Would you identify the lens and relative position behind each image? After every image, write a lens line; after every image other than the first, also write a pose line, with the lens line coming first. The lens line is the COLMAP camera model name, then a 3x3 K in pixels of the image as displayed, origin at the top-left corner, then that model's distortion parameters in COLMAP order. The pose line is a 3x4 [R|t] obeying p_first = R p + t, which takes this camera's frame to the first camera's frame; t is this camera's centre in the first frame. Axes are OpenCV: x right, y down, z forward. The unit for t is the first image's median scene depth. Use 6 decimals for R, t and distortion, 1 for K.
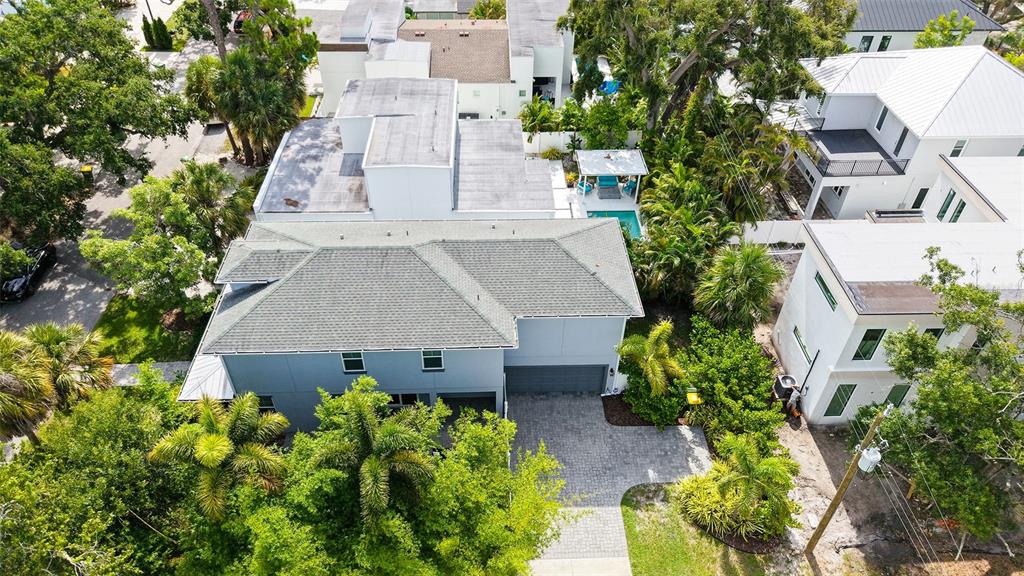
lens RADIAL K [[686.4, 0, 506.7], [0, 686.4, 288.0], [0, 0, 1]] dist [0.028574, 0.000206]
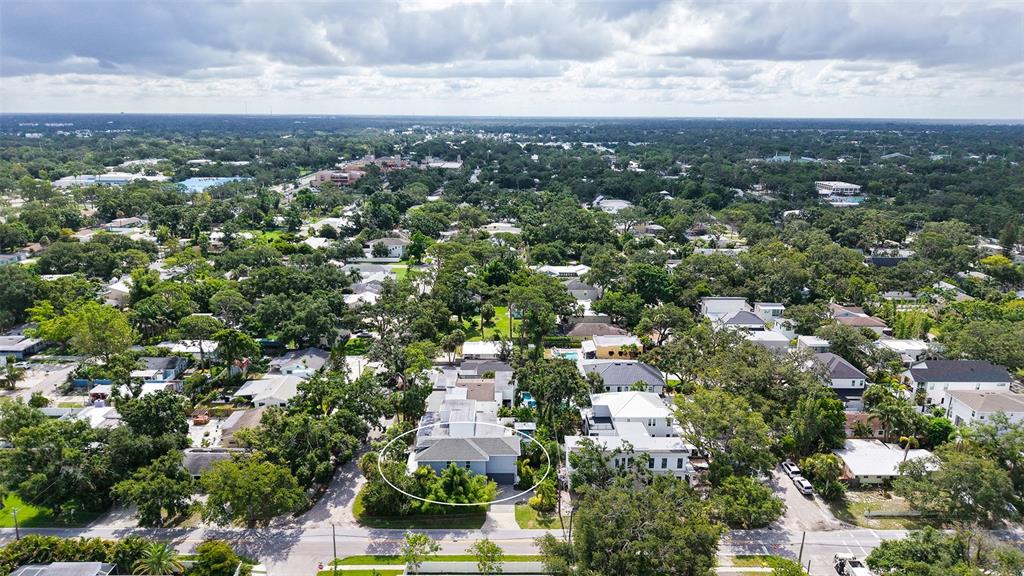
lens RADIAL K [[686.4, 0, 508.4], [0, 686.4, 289.0], [0, 0, 1]] dist [0.028574, 0.000206]
pose [[0.999753, -0.000959, -0.022220, 0.144406], [-0.009060, 0.894847, -0.446282, 0.639140], [0.020311, 0.446373, 0.894617, -2.018494]]
